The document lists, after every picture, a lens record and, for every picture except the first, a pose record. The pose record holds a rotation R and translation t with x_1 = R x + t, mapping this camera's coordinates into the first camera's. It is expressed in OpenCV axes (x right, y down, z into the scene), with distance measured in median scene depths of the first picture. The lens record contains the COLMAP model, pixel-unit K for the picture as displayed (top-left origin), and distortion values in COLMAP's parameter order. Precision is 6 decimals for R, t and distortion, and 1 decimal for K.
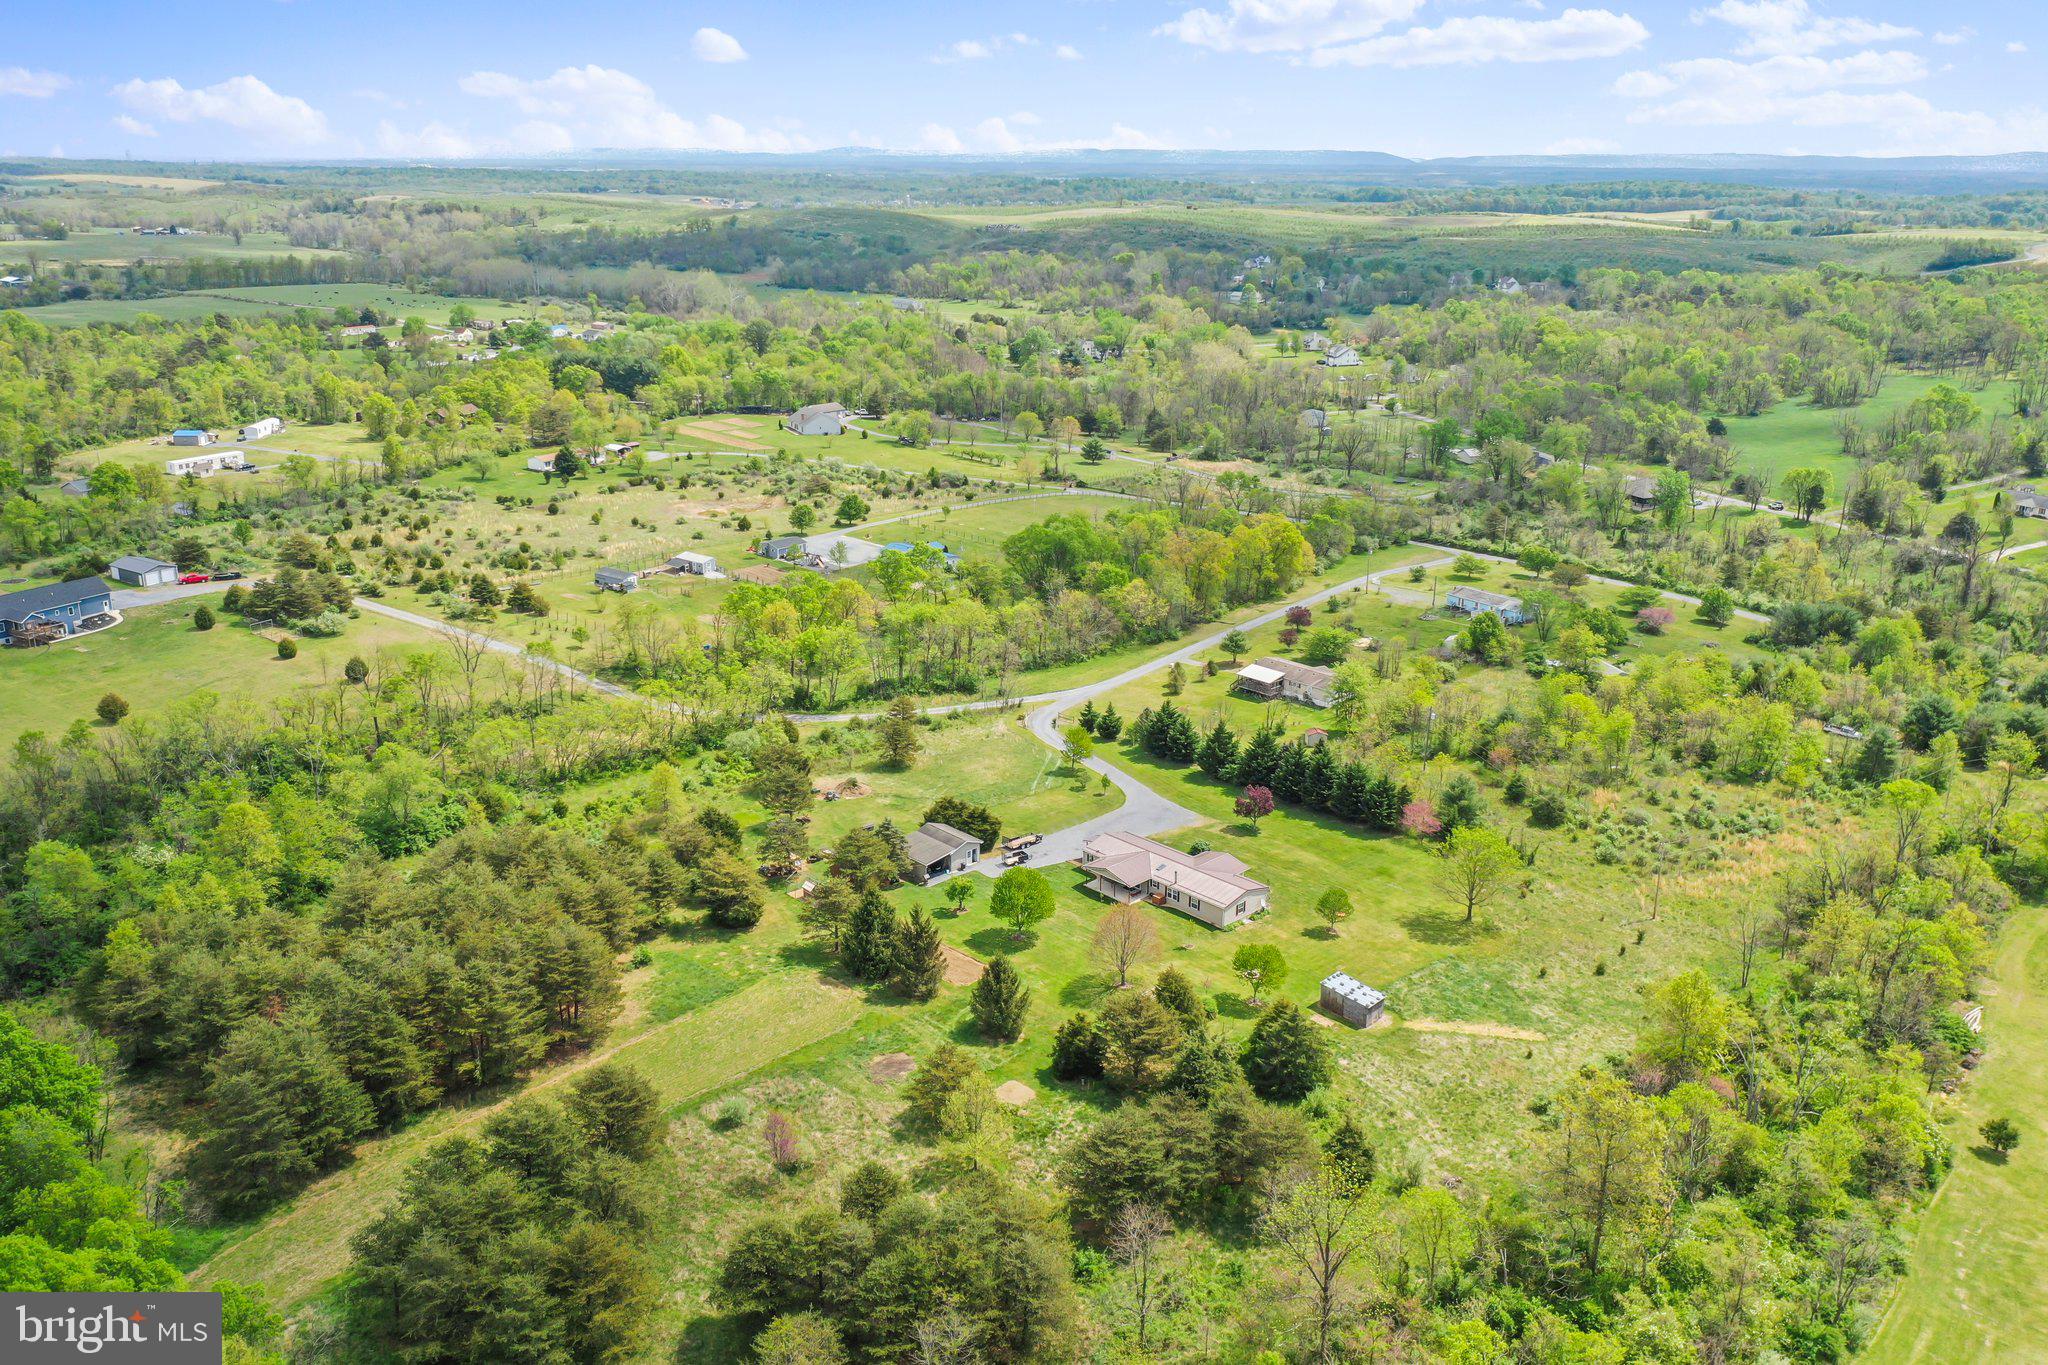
lens RADIAL K [[1620.7, 0, 1016.6], [0, 1620.7, 663.0], [0, 0, 1]] dist [-0.008408, 0.001967]
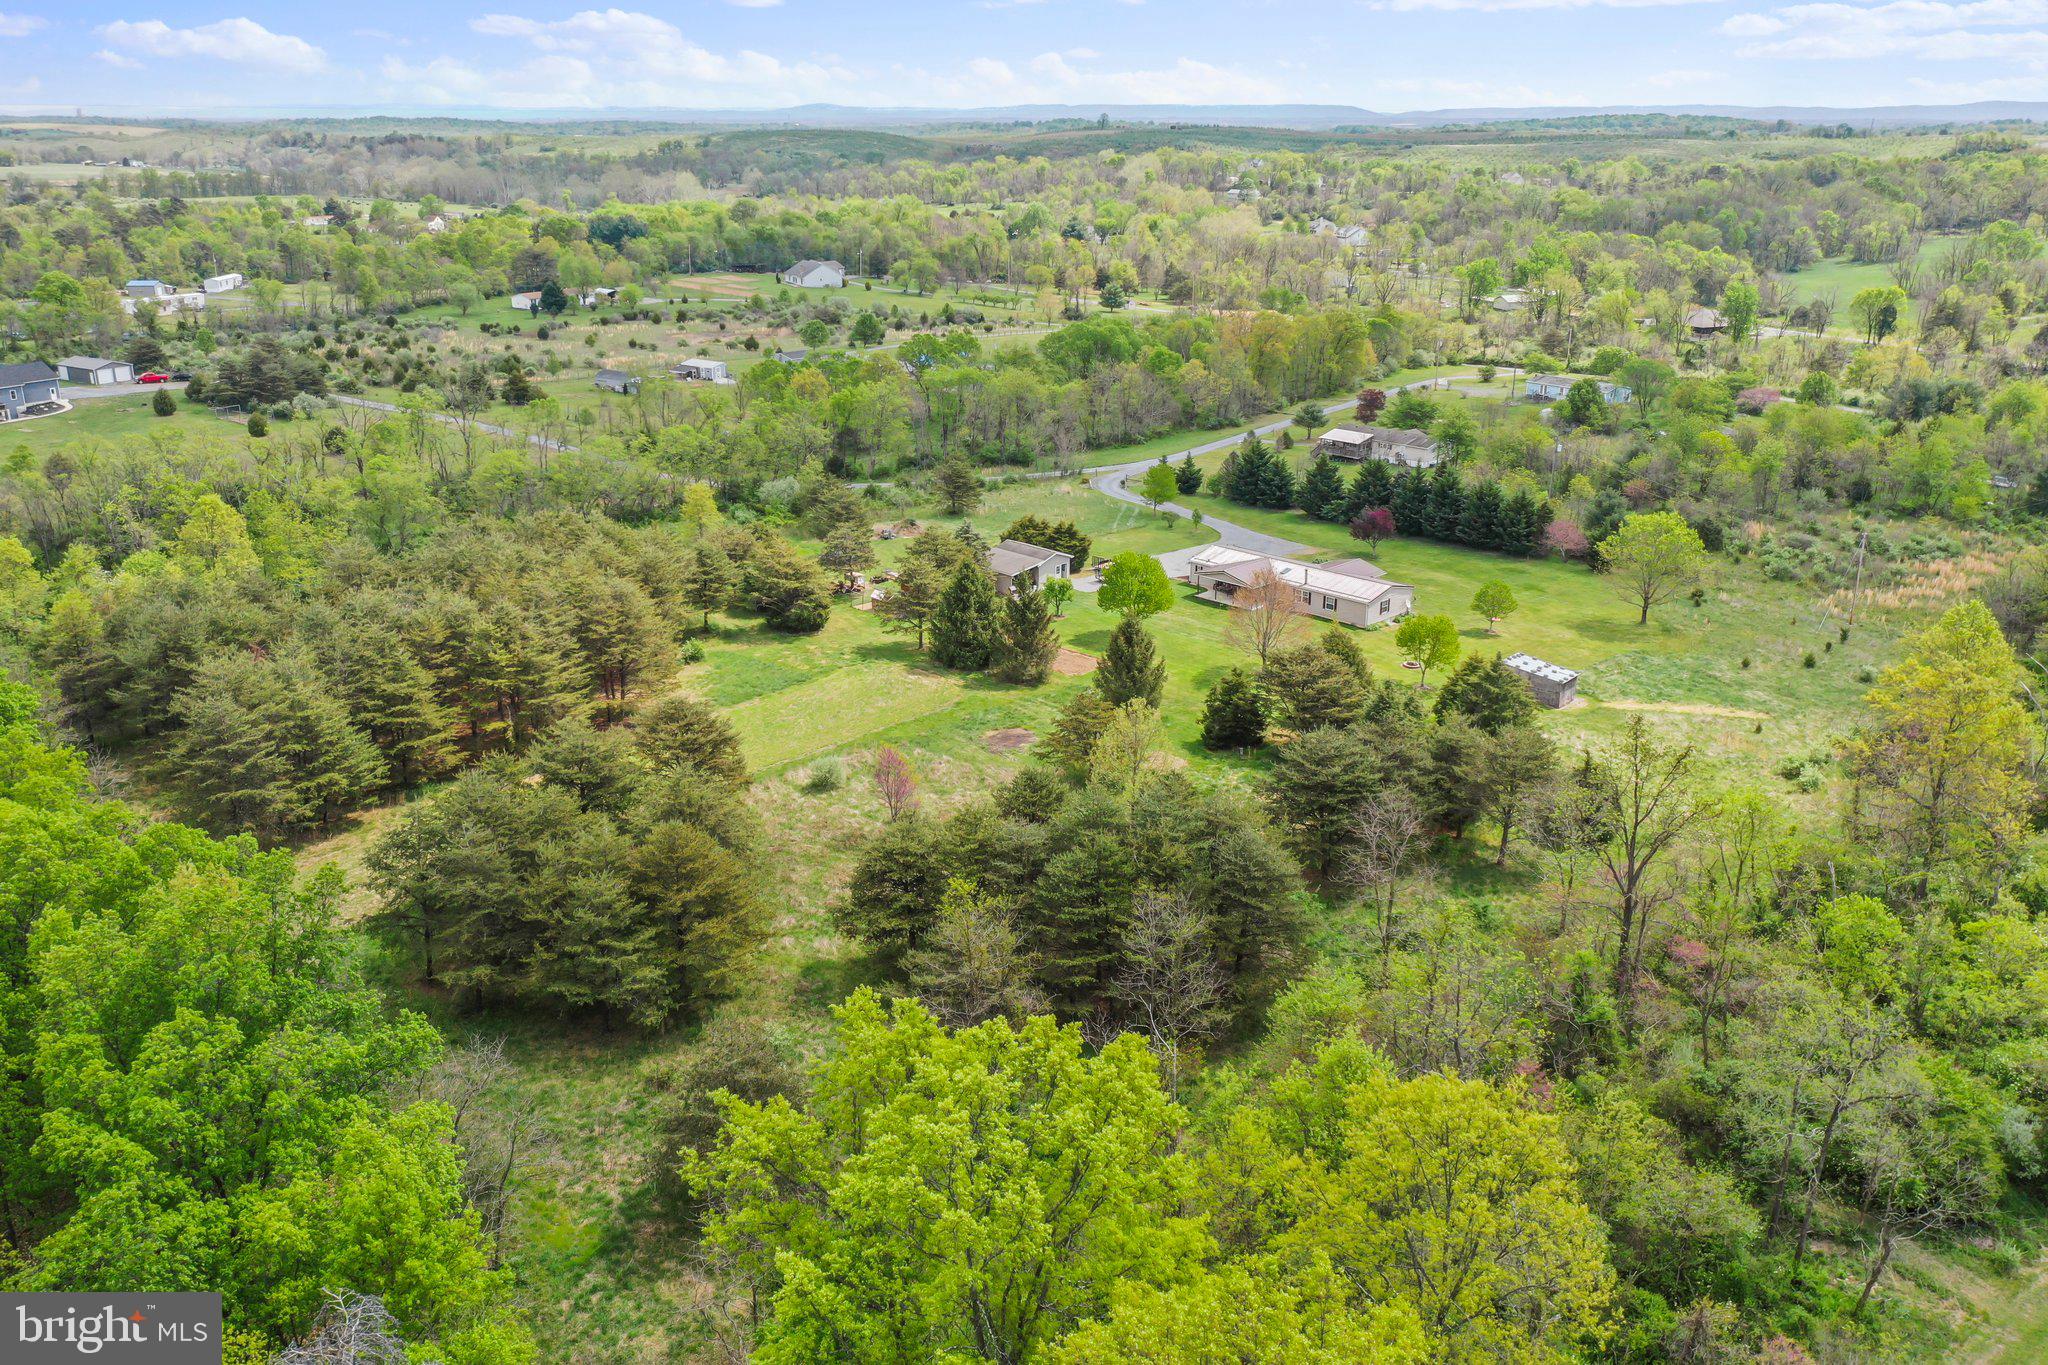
lens RADIAL K [[1620.7, 0, 1016.6], [0, 1620.7, 663.0], [0, 0, 1]] dist [-0.008408, 0.001967]
pose [[0.999775, -0.013132, 0.016673, -0.058388], [0.012744, 0.999651, 0.023151, 0.128996], [-0.016971, -0.022934, 0.999593, 0.116427]]
